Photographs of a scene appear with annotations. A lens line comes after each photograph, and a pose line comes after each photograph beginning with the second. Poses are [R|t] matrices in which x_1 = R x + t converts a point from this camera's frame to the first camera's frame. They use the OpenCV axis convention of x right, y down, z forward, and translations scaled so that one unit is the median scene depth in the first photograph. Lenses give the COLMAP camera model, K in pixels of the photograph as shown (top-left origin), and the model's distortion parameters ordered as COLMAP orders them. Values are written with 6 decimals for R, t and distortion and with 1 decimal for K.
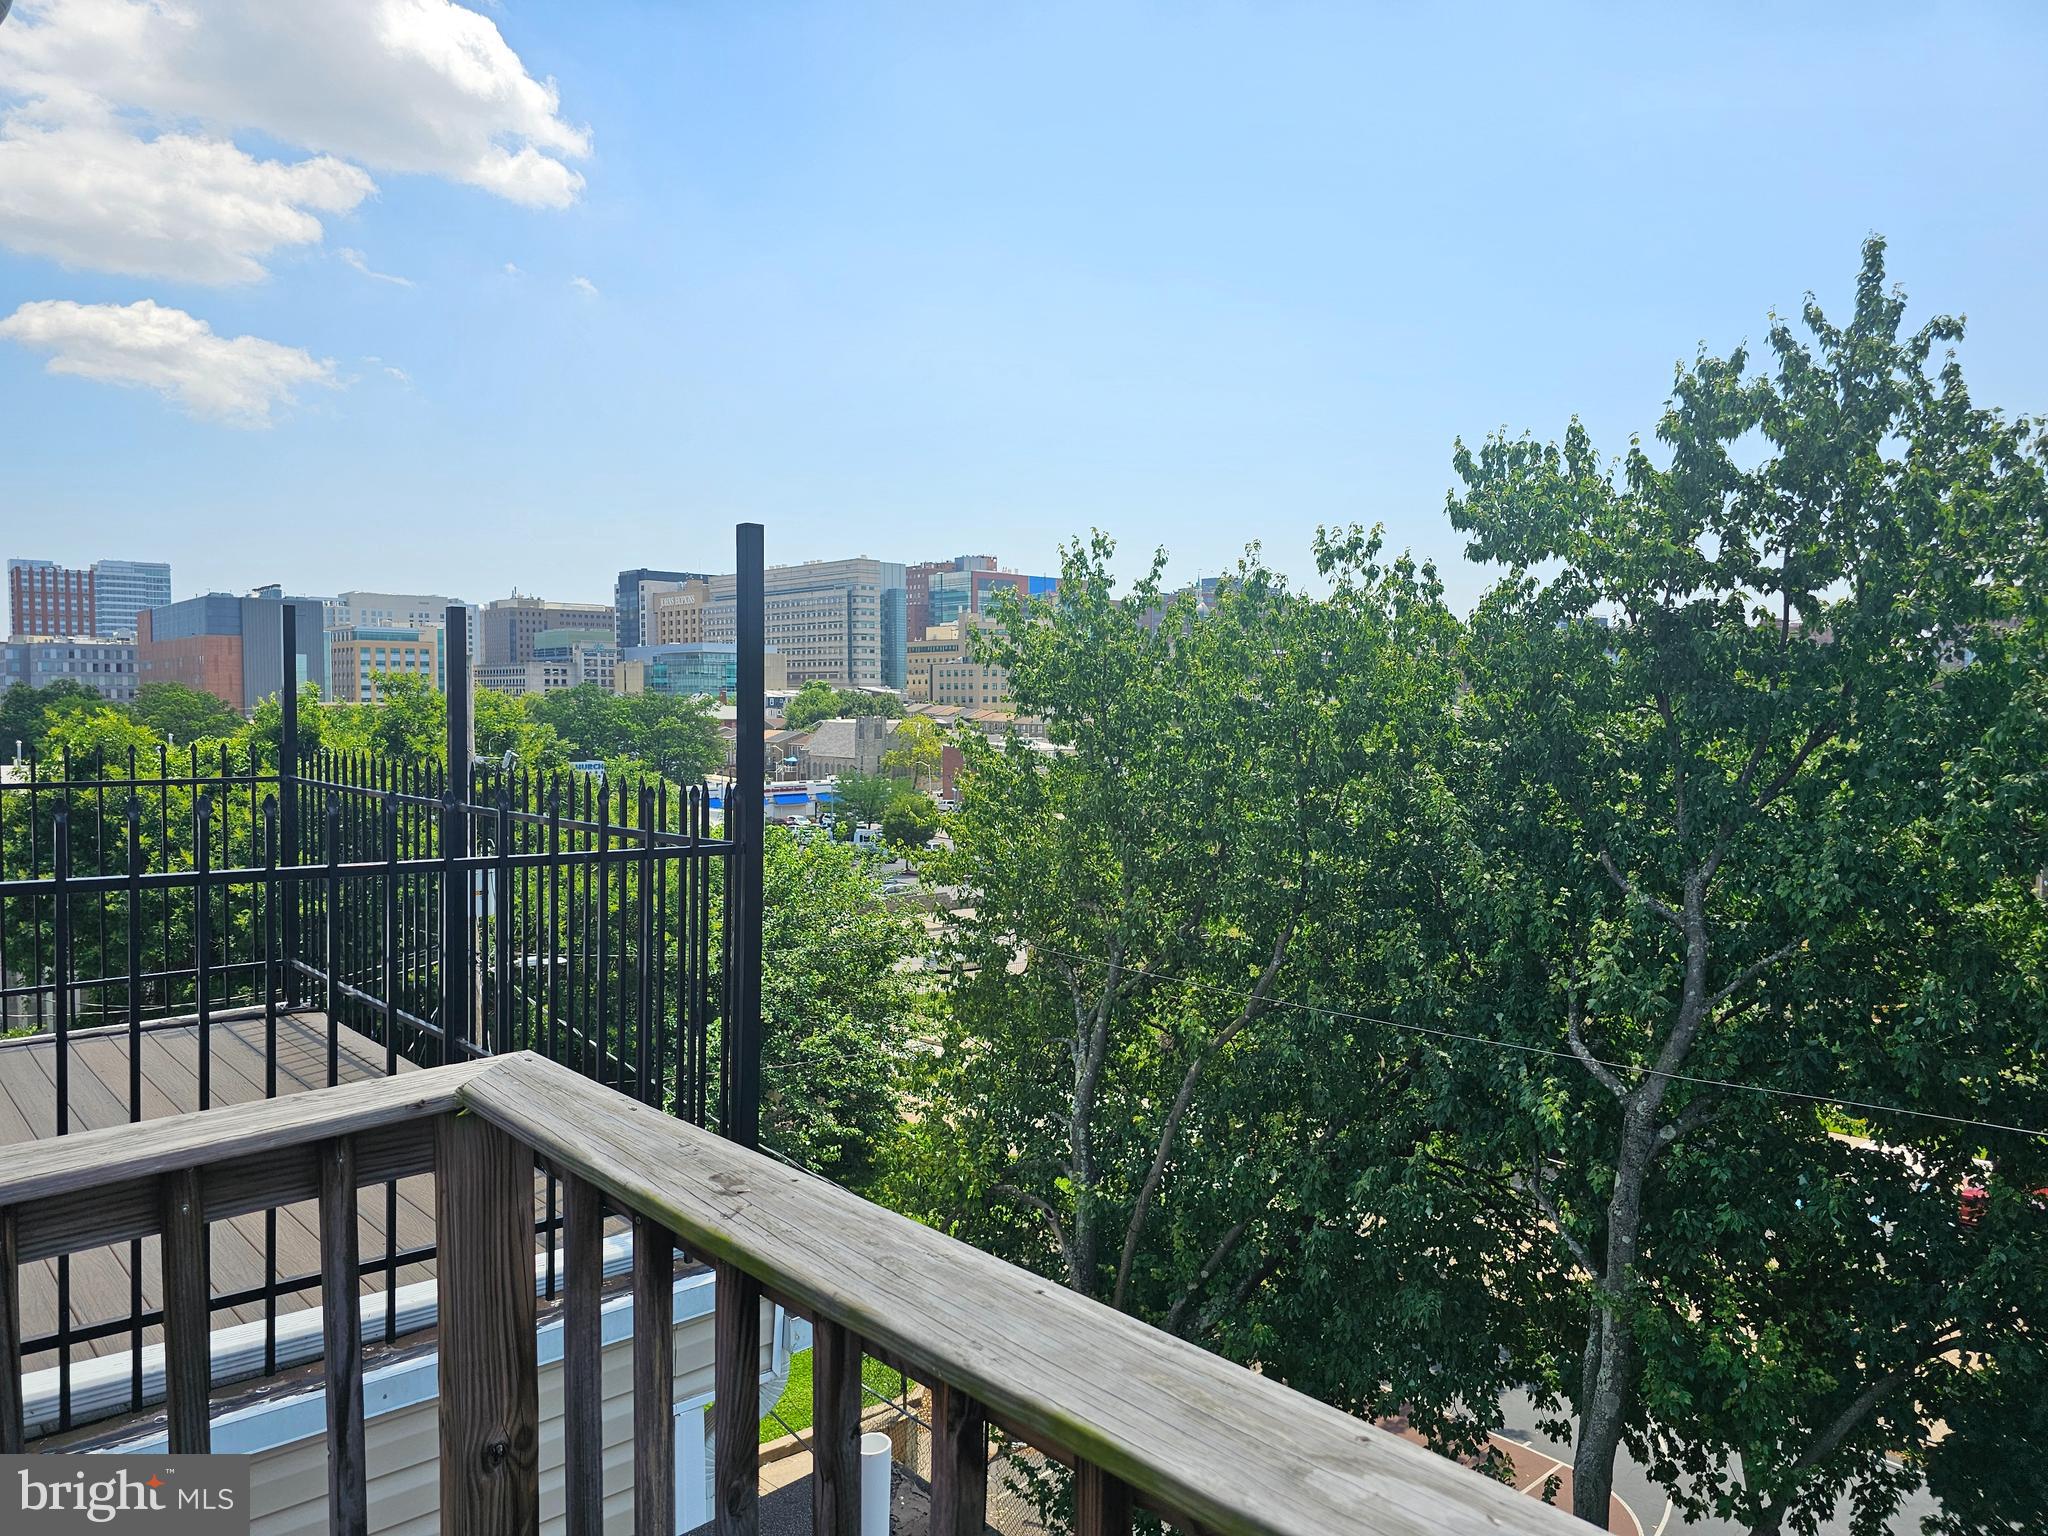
lens RADIAL K [[1385.4, 0, 1024.0], [0, 1385.4, 768.0], [0, 0, 1]] dist [0.012552, -0.002298]
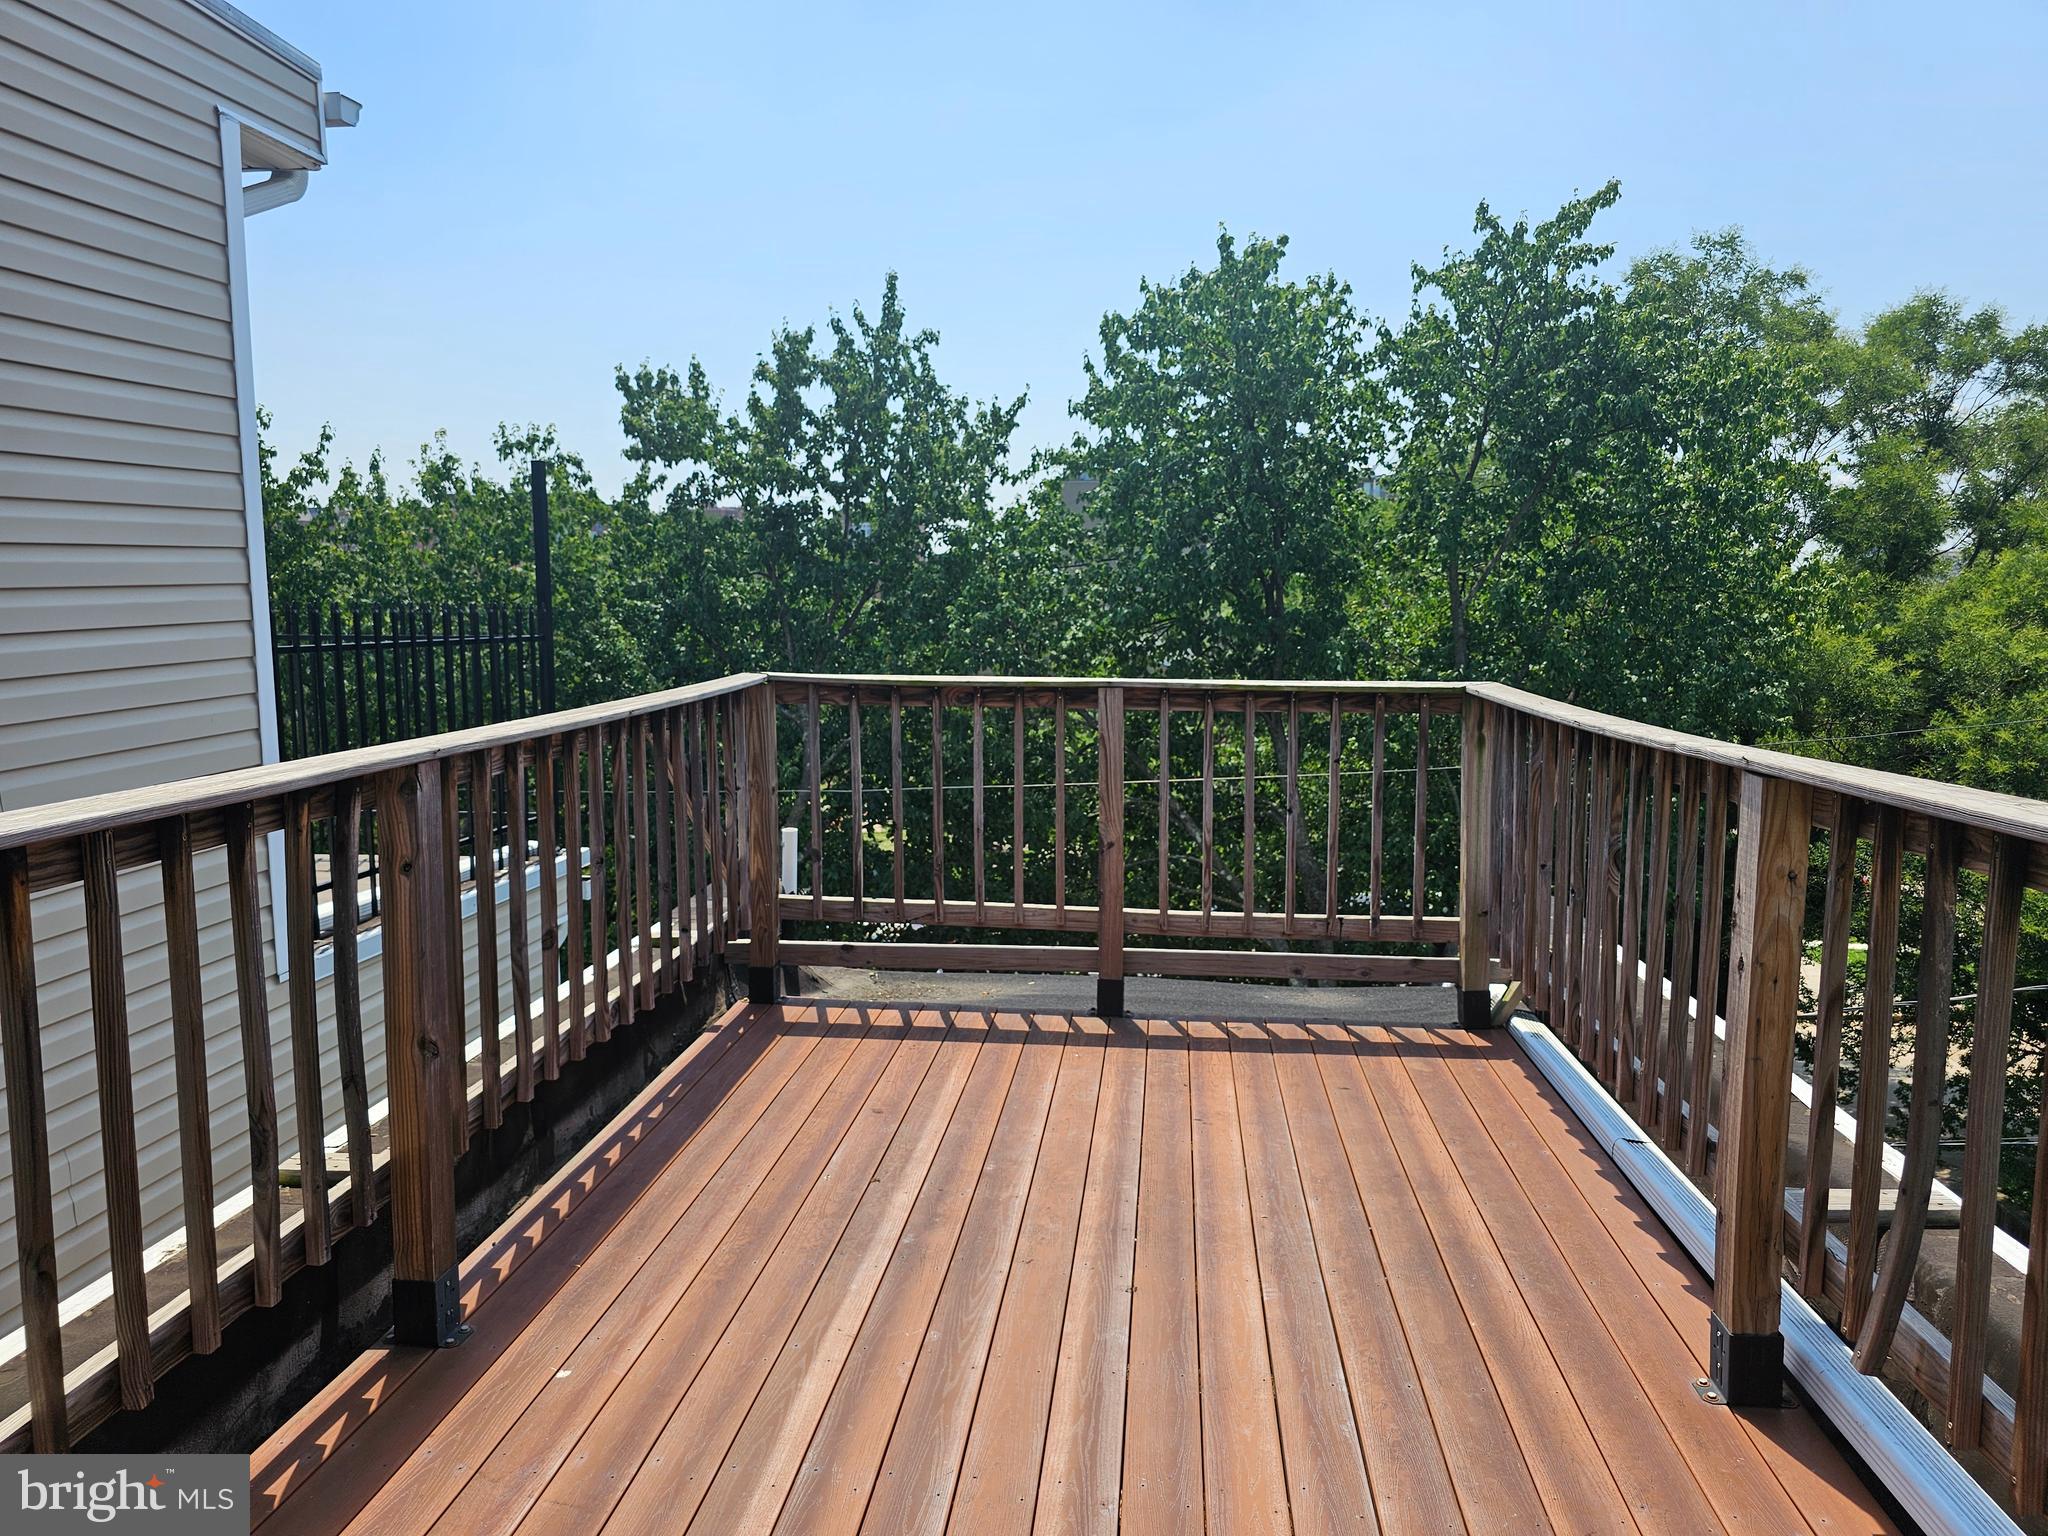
lens RADIAL K [[1385.4, 0, 1024.0], [0, 1385.4, 768.0], [0, 0, 1]] dist [0.012552, -0.002298]
pose [[0.753981, -0.084702, 0.651413, -0.301050], [0.025180, 0.994650, 0.100188, 0.019222], [-0.656414, -0.059137, 0.752080, -0.268381]]
